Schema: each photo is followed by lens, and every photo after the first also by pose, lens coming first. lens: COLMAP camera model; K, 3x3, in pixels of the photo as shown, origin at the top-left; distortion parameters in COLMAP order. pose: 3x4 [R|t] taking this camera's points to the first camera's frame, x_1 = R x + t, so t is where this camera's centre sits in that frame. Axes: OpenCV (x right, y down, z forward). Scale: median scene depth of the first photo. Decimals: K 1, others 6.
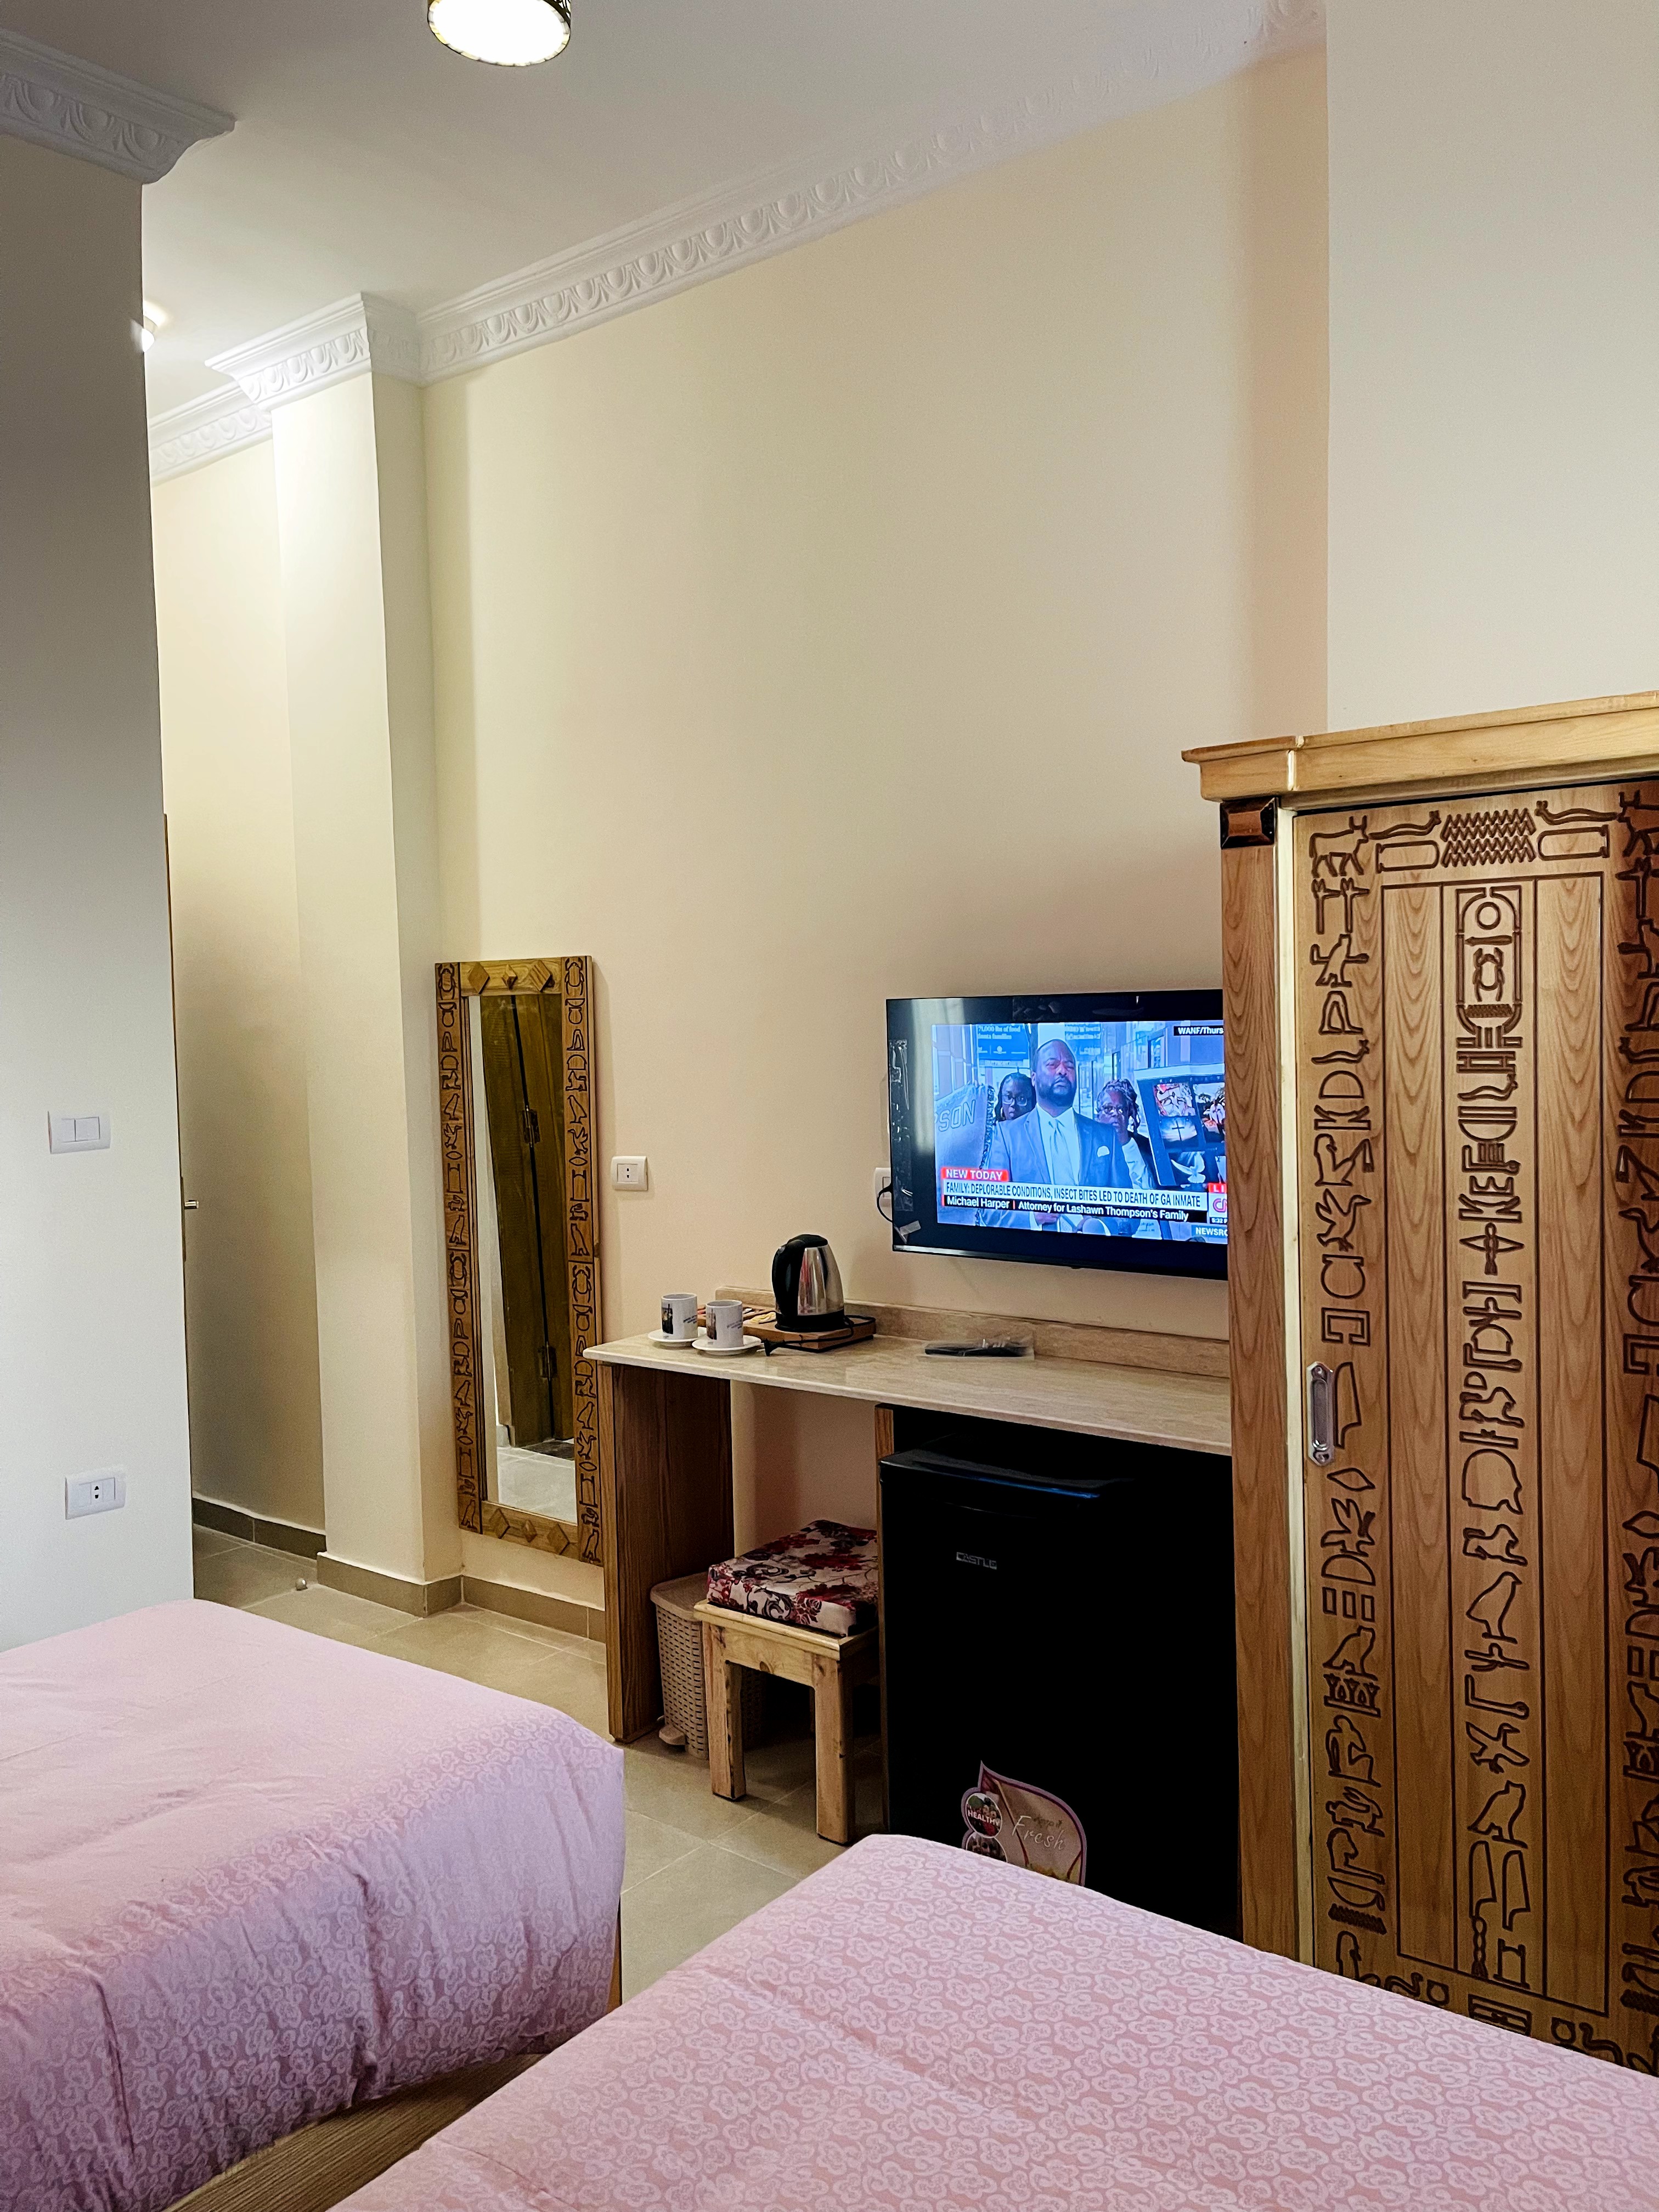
lens RADIAL K [[1671.0, 0, 831.3], [0, 1671.0, 1104.7], [0, 0, 1]] dist [0.058913, -0.076814]
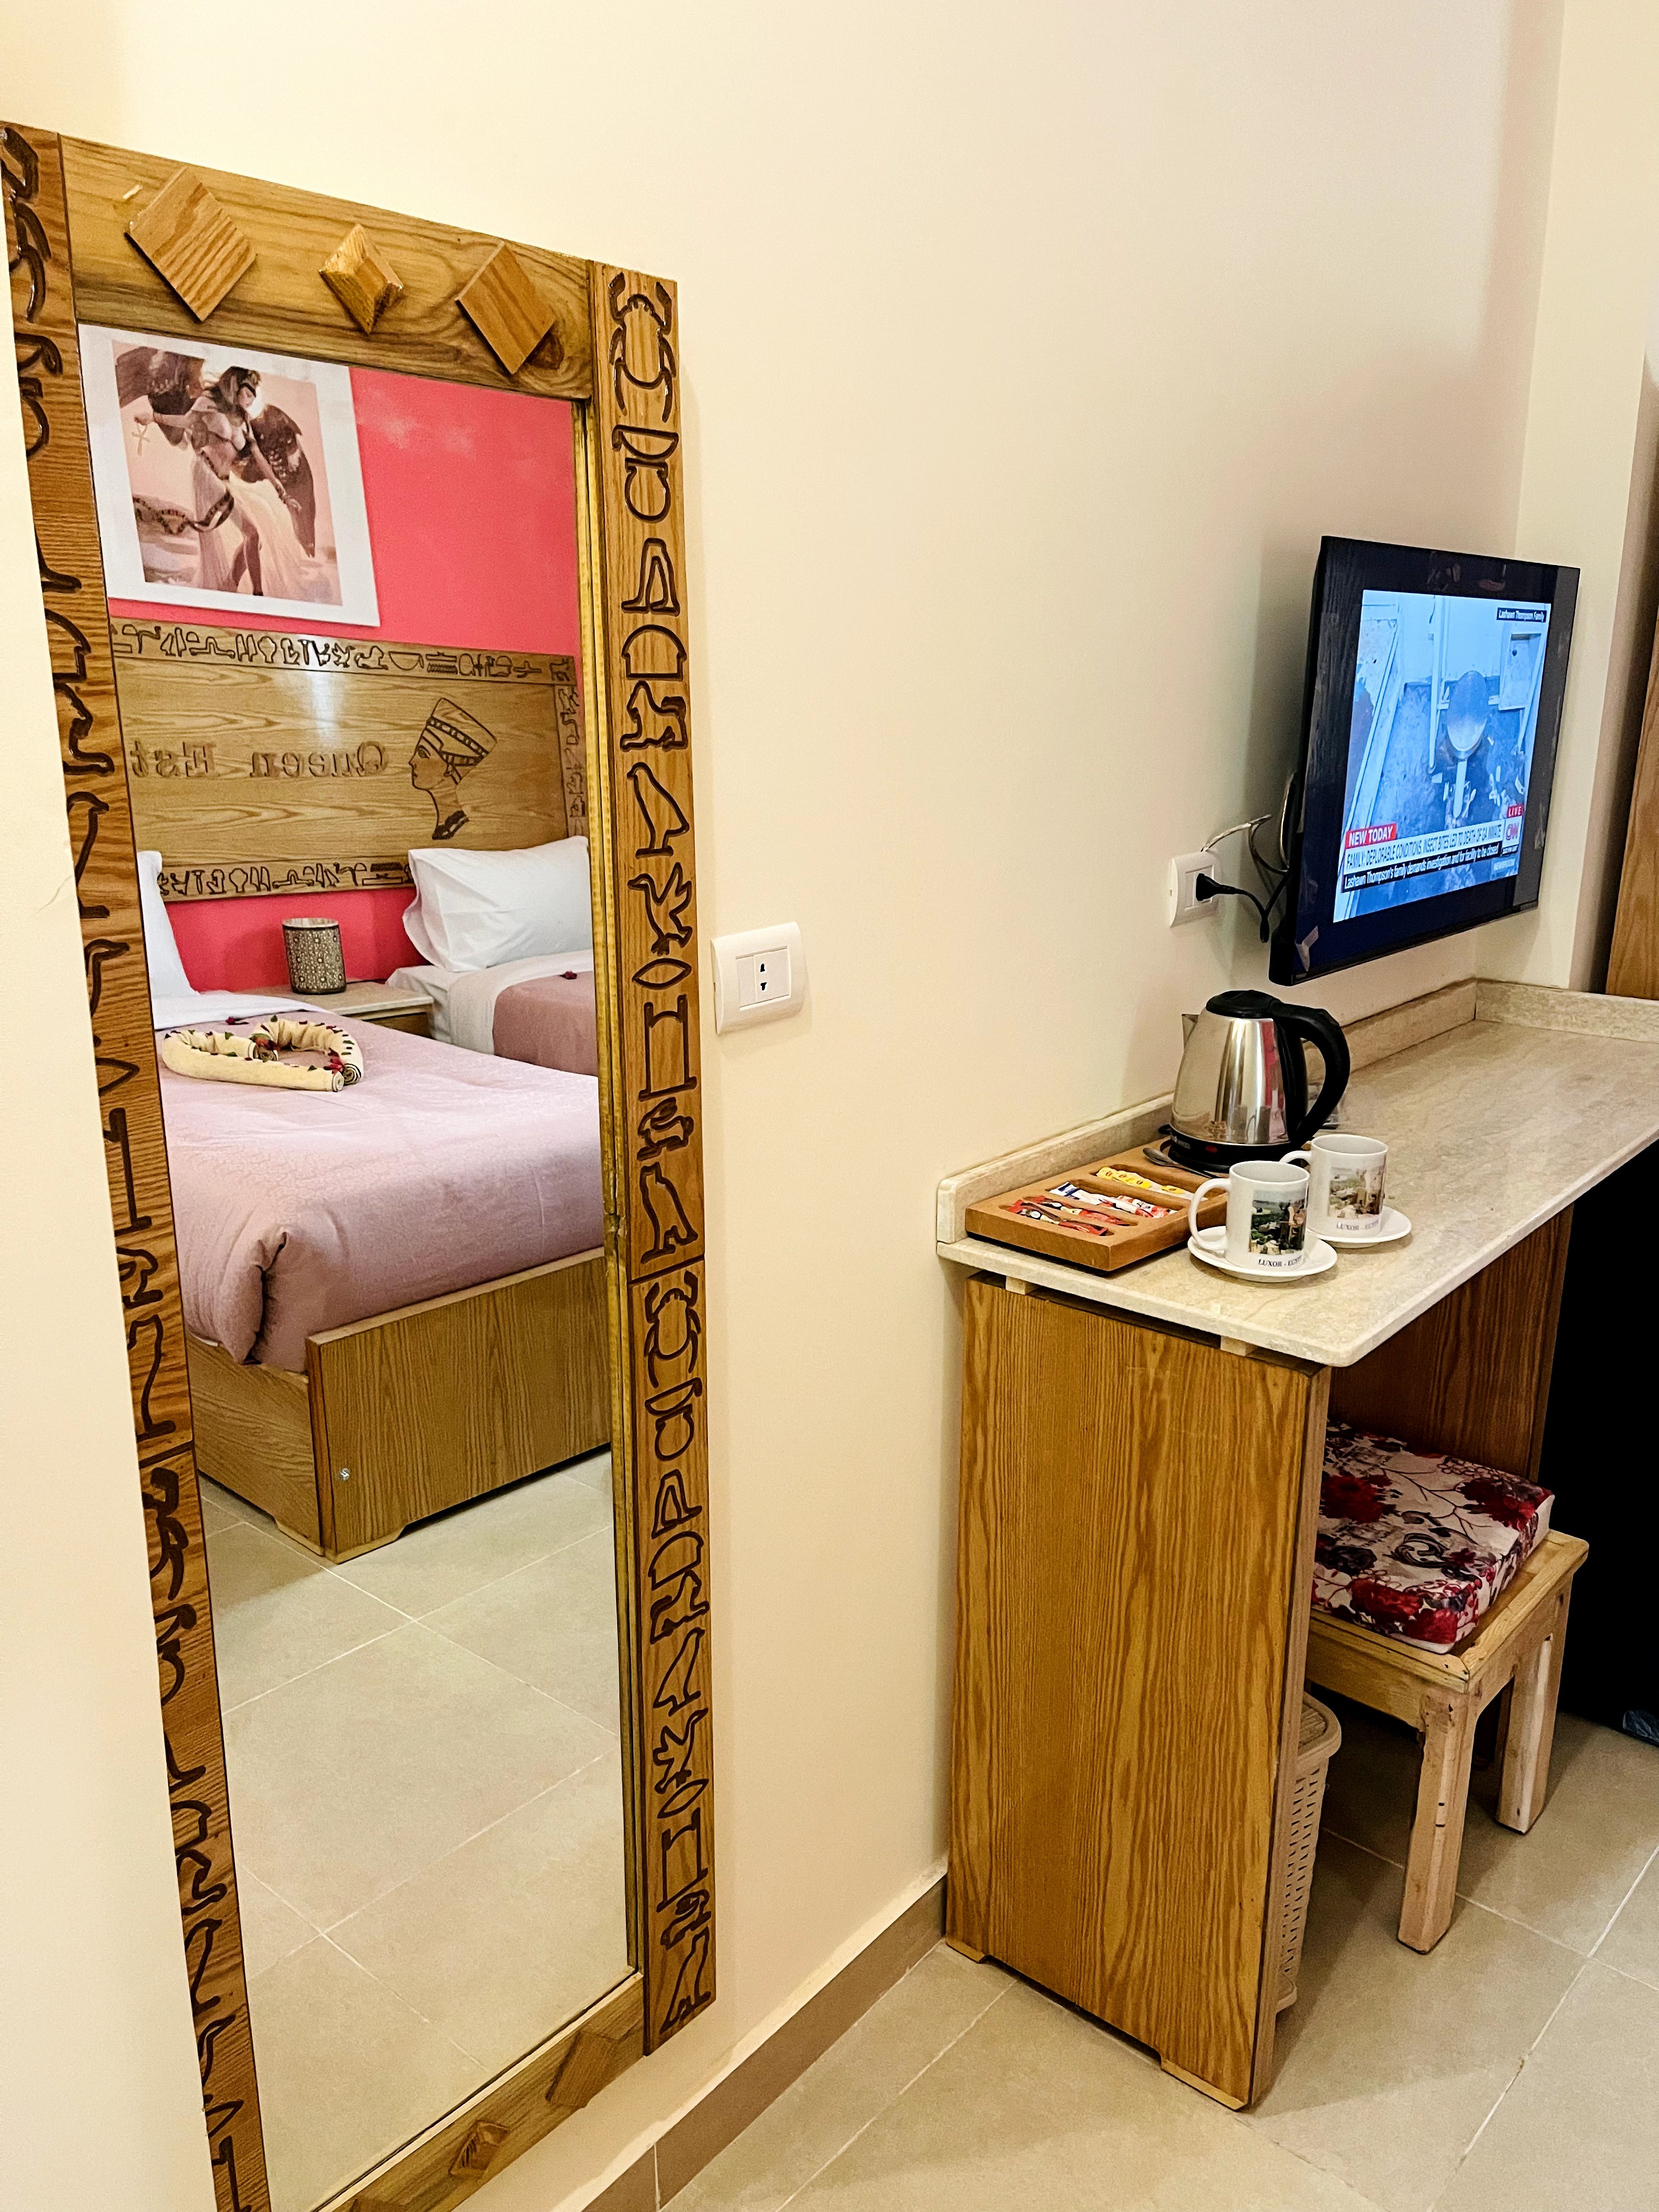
lens RADIAL K [[1671.0, 0, 825.8], [0, 1671.0, 1116.6], [0, 0, 1]] dist [0.058913, -0.076814]
pose [[0.035557, -0.237431, 0.970753, -0.565415], [0.051562, 0.970510, 0.235483, -0.016435], [-0.998037, 0.041681, 0.046750, 1.149996]]
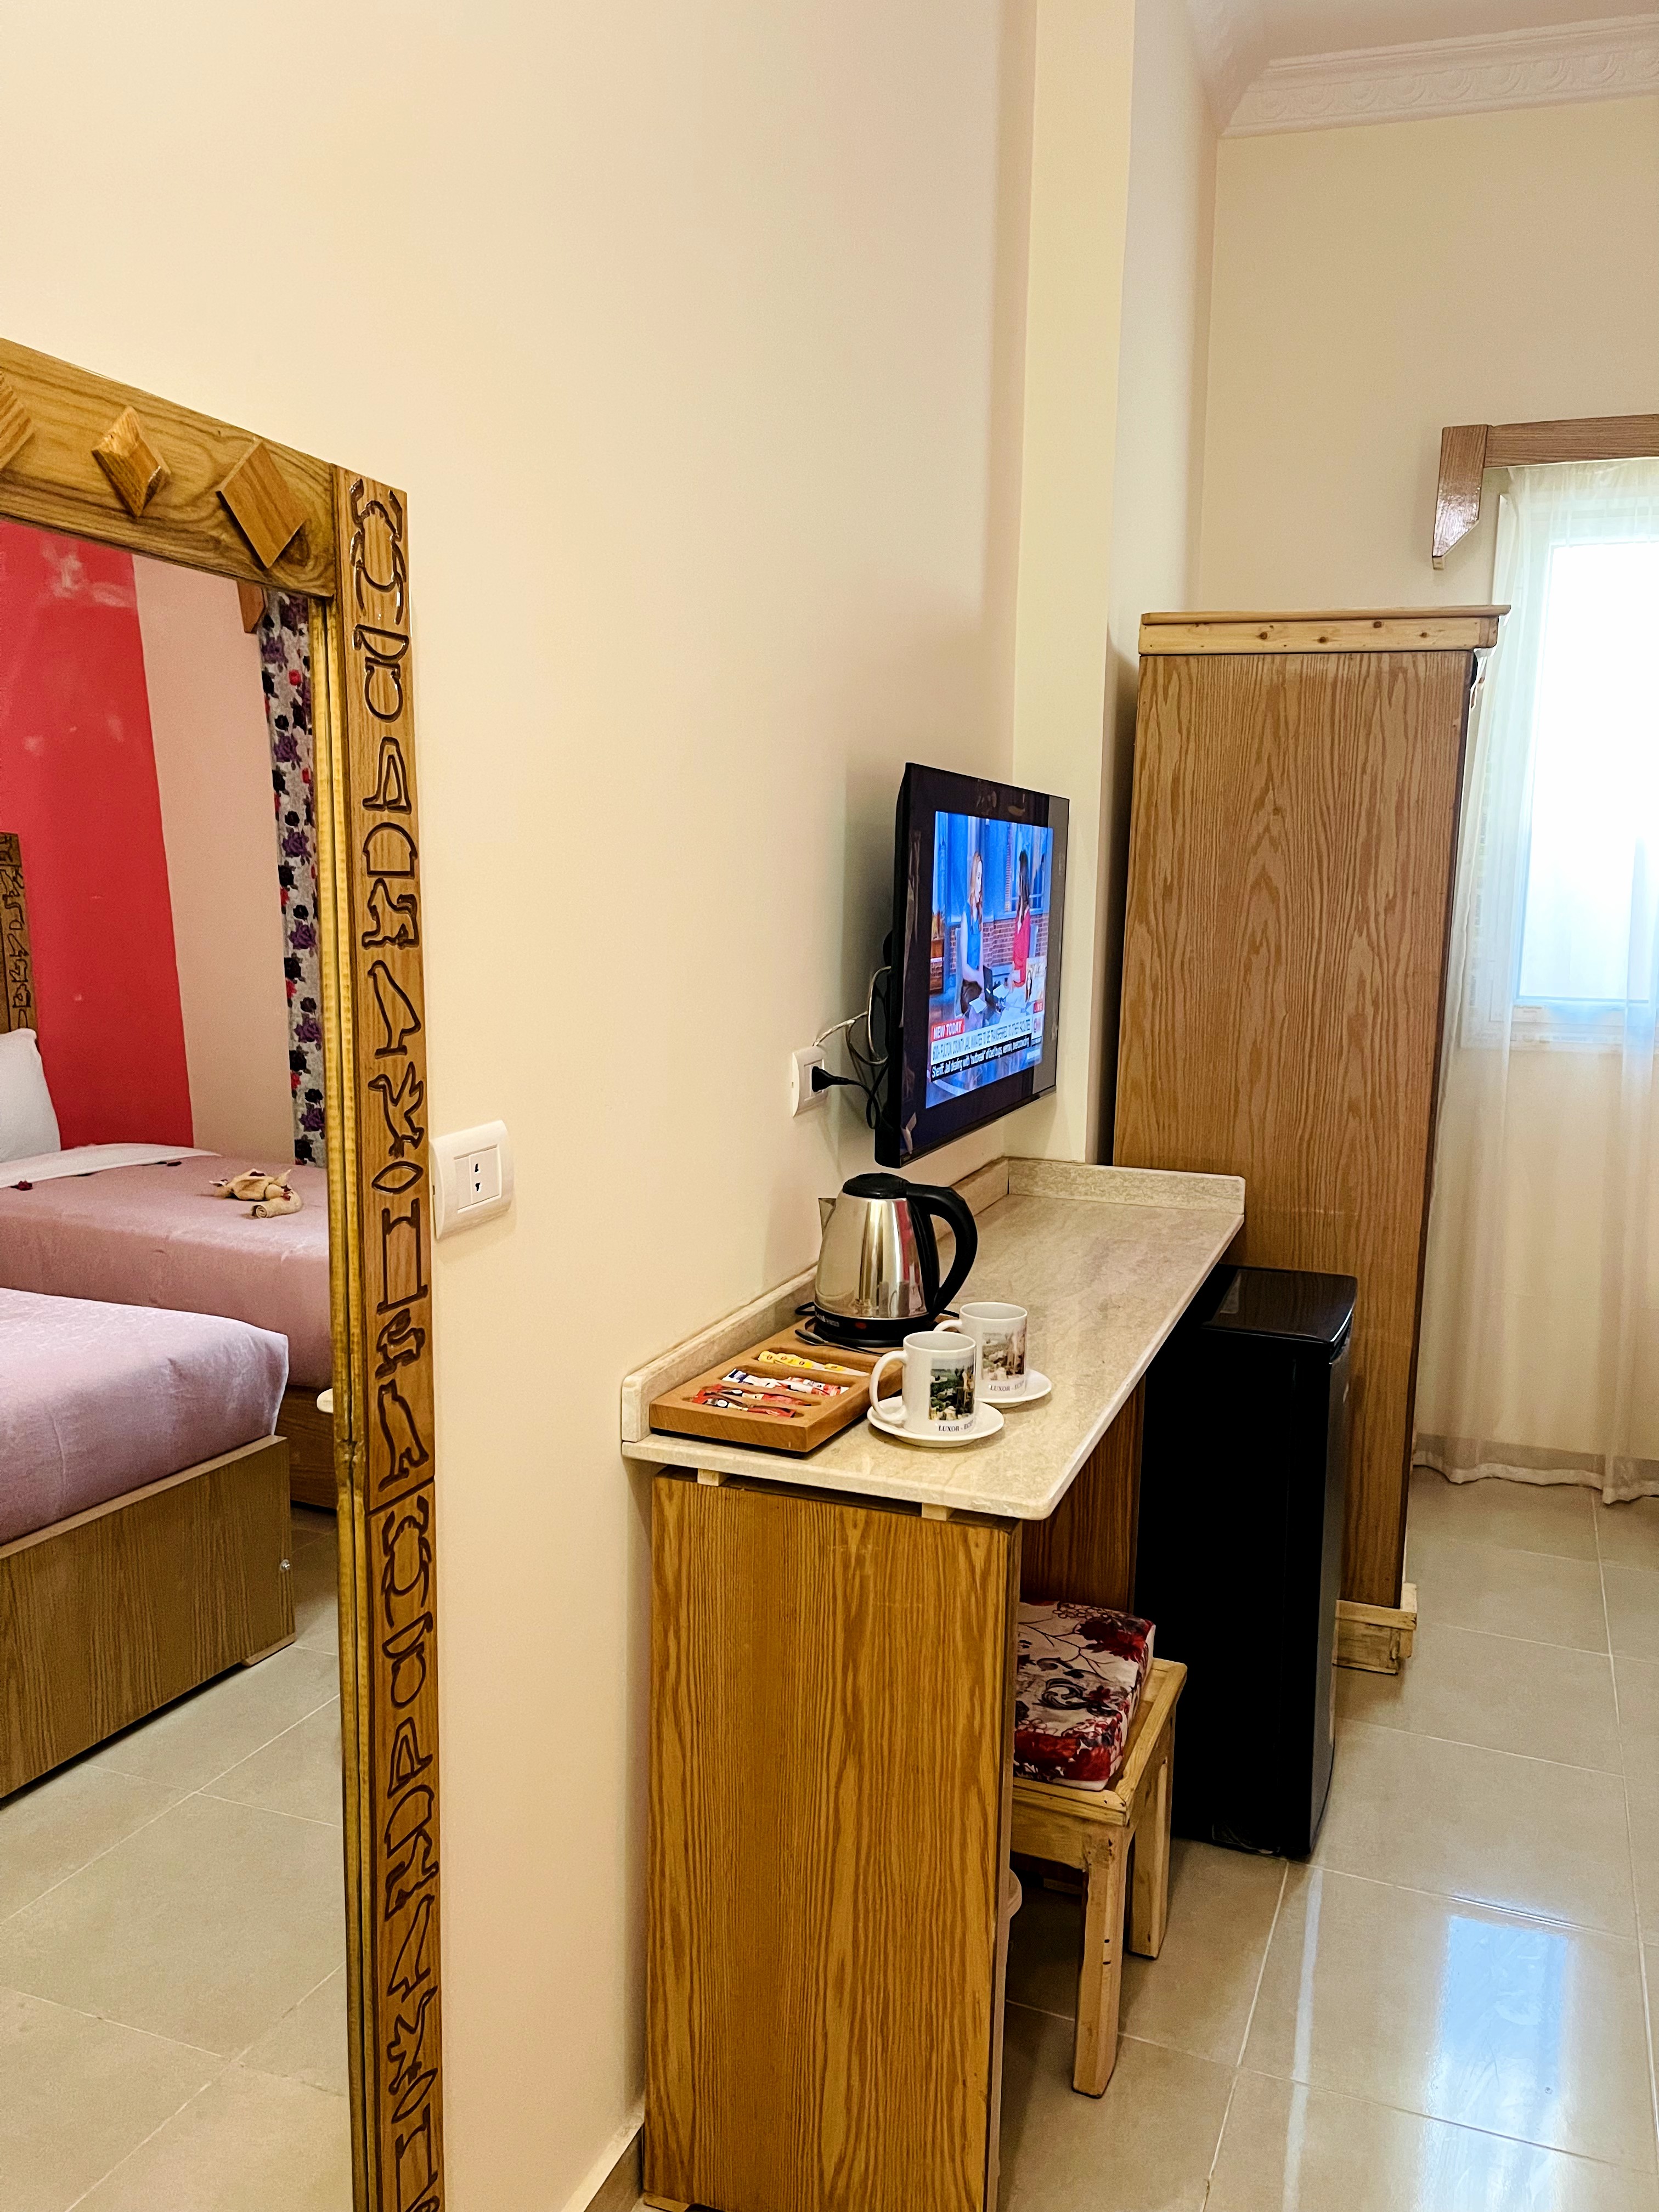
lens RADIAL K [[1671.0, 0, 837.6], [0, 1671.0, 1116.0], [0, 0, 1]] dist [0.058913, -0.076814]
pose [[-0.304757, -0.115666, 0.945381, -0.560245], [0.041522, 0.990041, 0.134515, -0.018485], [-0.951525, 0.080249, -0.296919, 1.221200]]
